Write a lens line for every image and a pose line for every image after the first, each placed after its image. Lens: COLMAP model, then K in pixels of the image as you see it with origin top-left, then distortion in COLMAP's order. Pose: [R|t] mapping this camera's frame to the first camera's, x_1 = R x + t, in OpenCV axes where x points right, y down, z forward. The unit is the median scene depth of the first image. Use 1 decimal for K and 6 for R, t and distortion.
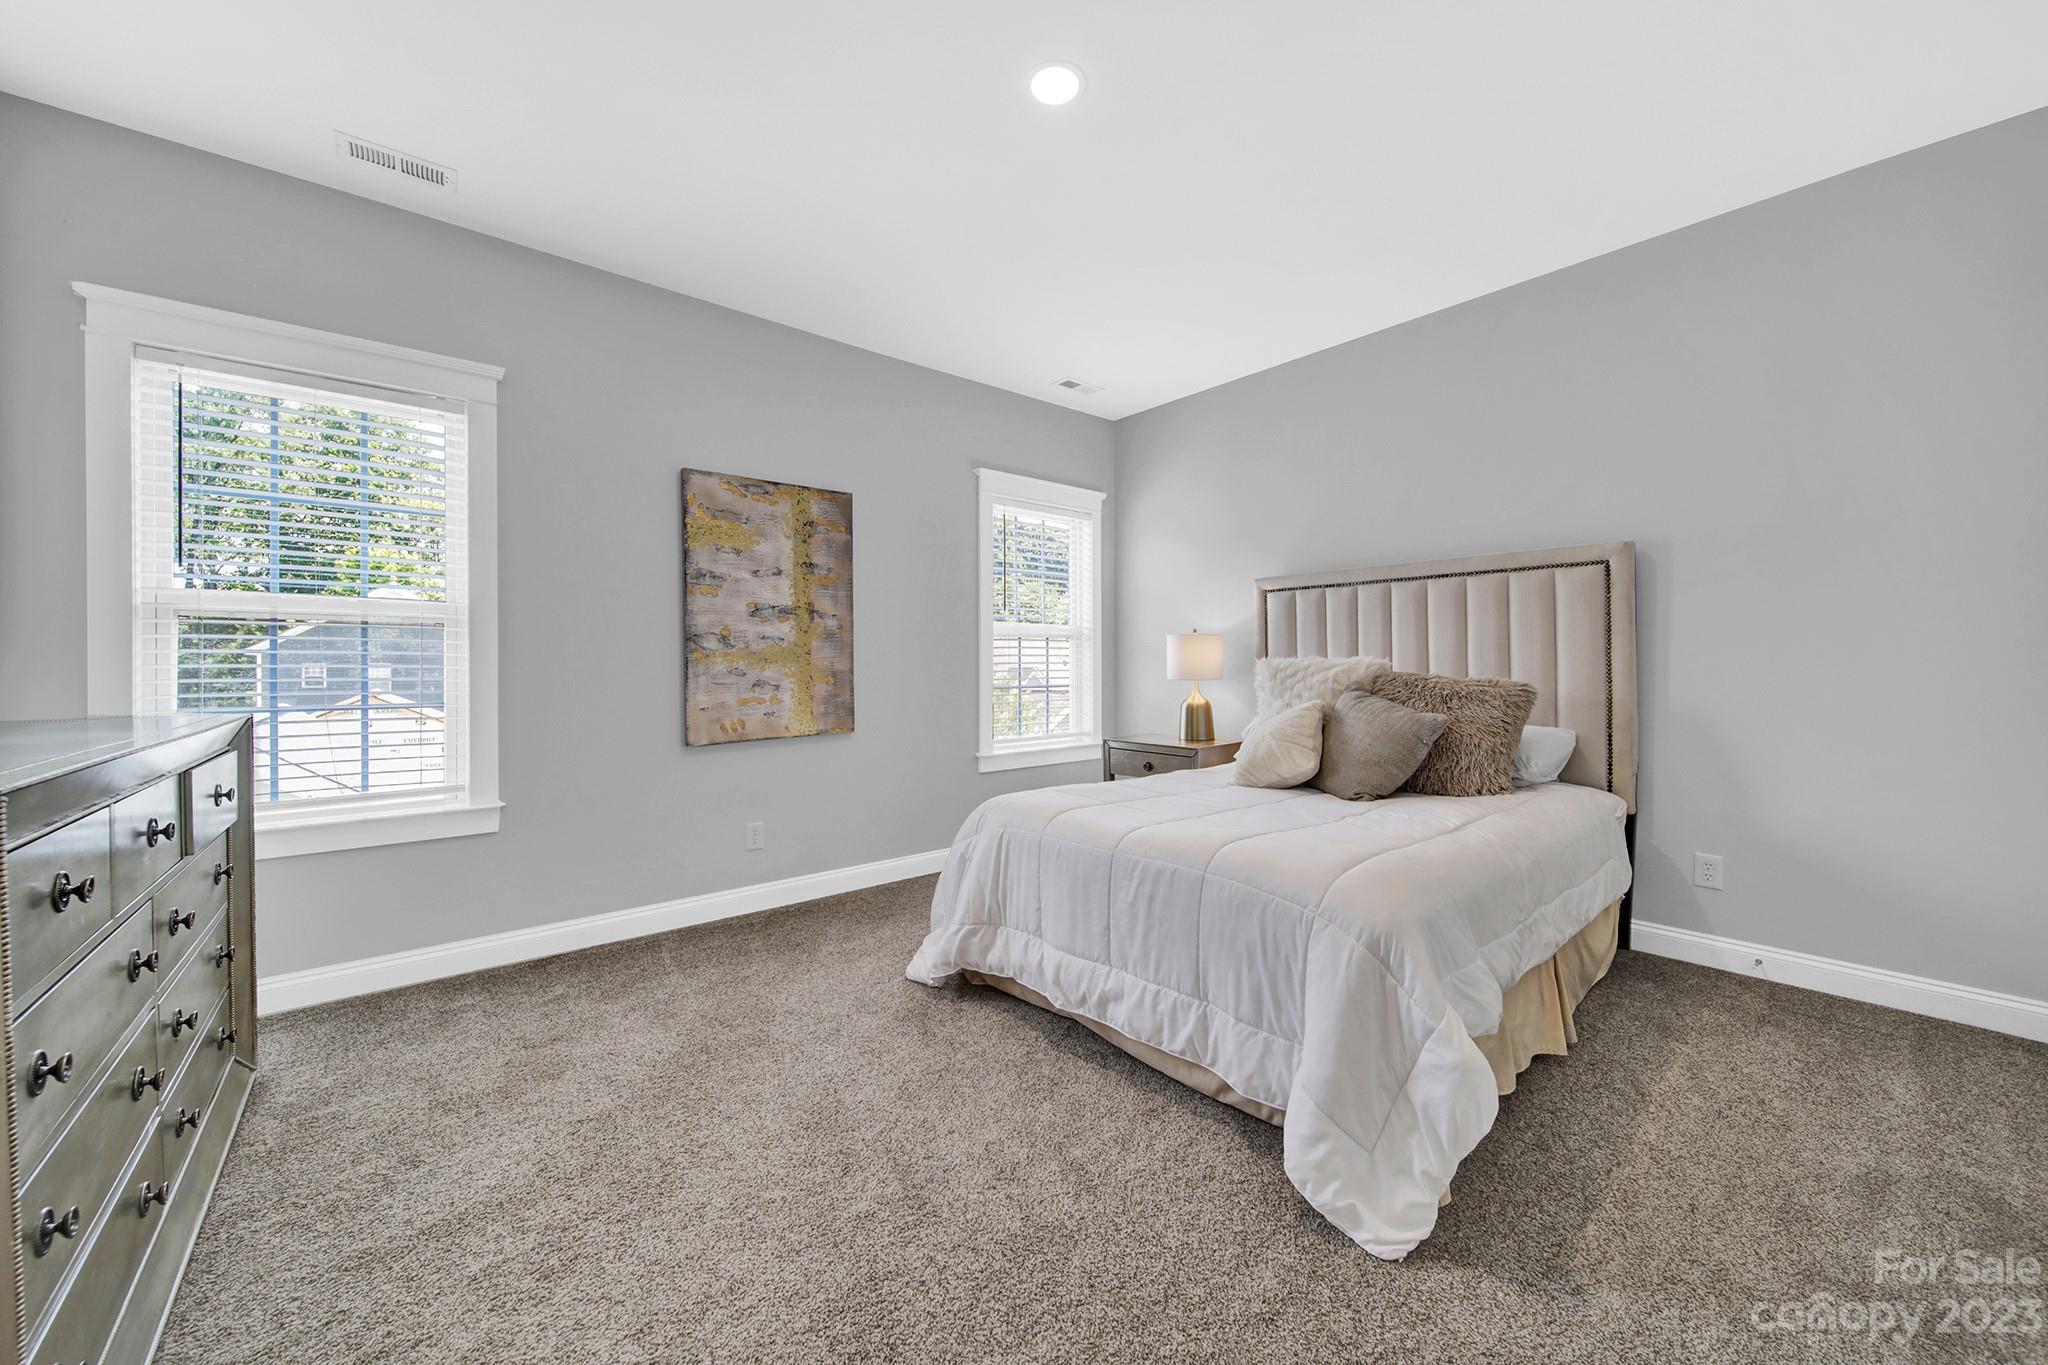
lens RADIAL K [[751.2, 0, 1030.7], [0, 751.2, 668.7], [0, 0, 1]] dist [-0.000431, -0.000482]
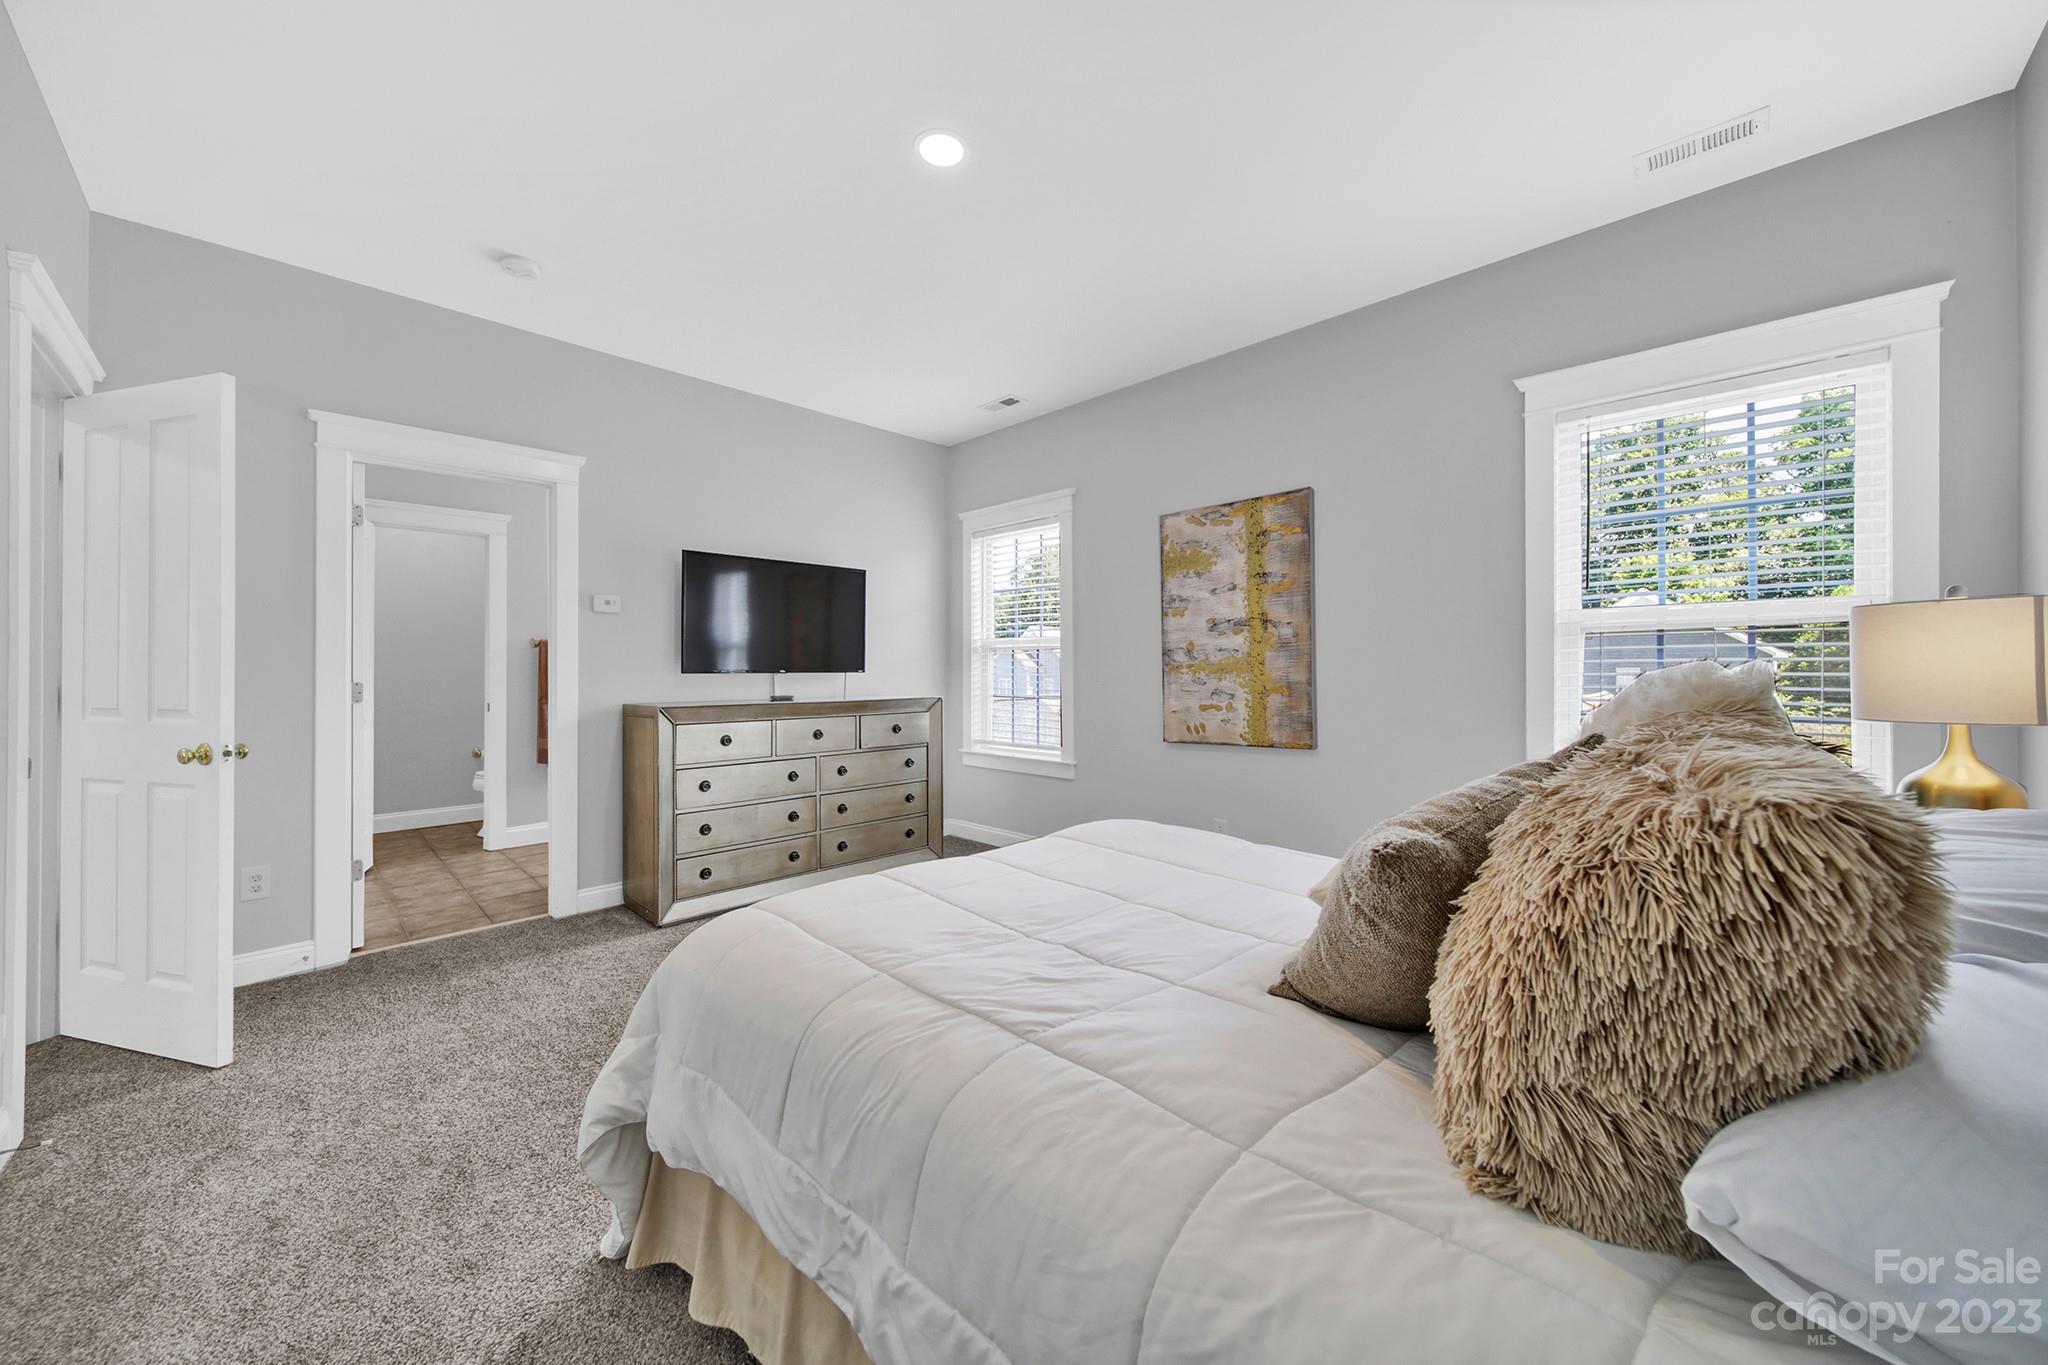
lens RADIAL K [[751.2, 0, 981.2], [0, 751.2, 668.1], [0, 0, 1]] dist [-0.000431, -0.000482]
pose [[0.048963, -0.004505, -0.998790, 0.702610], [-0.006261, 0.999969, -0.004817, -0.007524], [0.998781, 0.006489, 0.048933, 0.596820]]
